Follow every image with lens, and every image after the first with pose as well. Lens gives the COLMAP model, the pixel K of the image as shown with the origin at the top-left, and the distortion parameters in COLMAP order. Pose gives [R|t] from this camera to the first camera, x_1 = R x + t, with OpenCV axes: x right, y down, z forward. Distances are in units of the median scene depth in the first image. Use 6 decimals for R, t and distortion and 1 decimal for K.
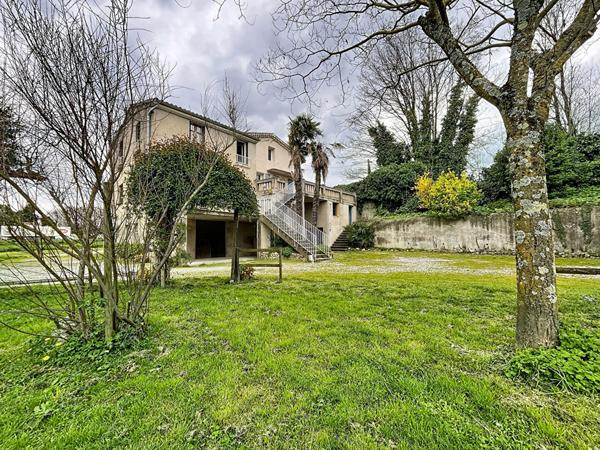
lens RADIAL K [[457.7, 0, 300.0], [0, 457.7, 225.0], [0, 0, 1]] dist [0.081484, -0.119099]
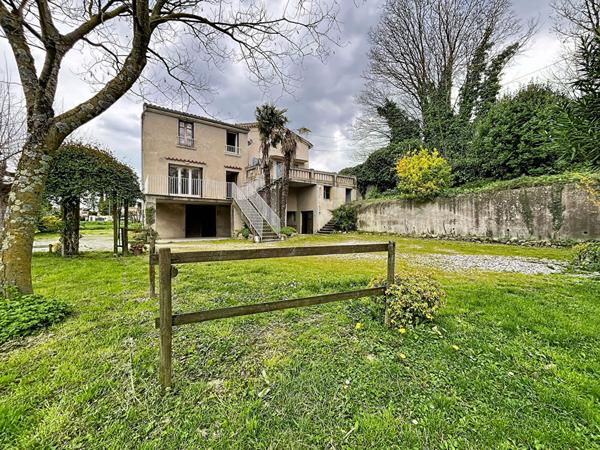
lens RADIAL K [[457.7, 0, 300.0], [0, 457.7, 225.0], [0, 0, 1]] dist [0.081484, -0.119099]
pose [[0.907233, 0.011974, -0.420457, 0.484631], [0.003879, 0.999314, 0.036828, -0.000242], [0.420610, -0.035043, 0.906565, 0.057071]]
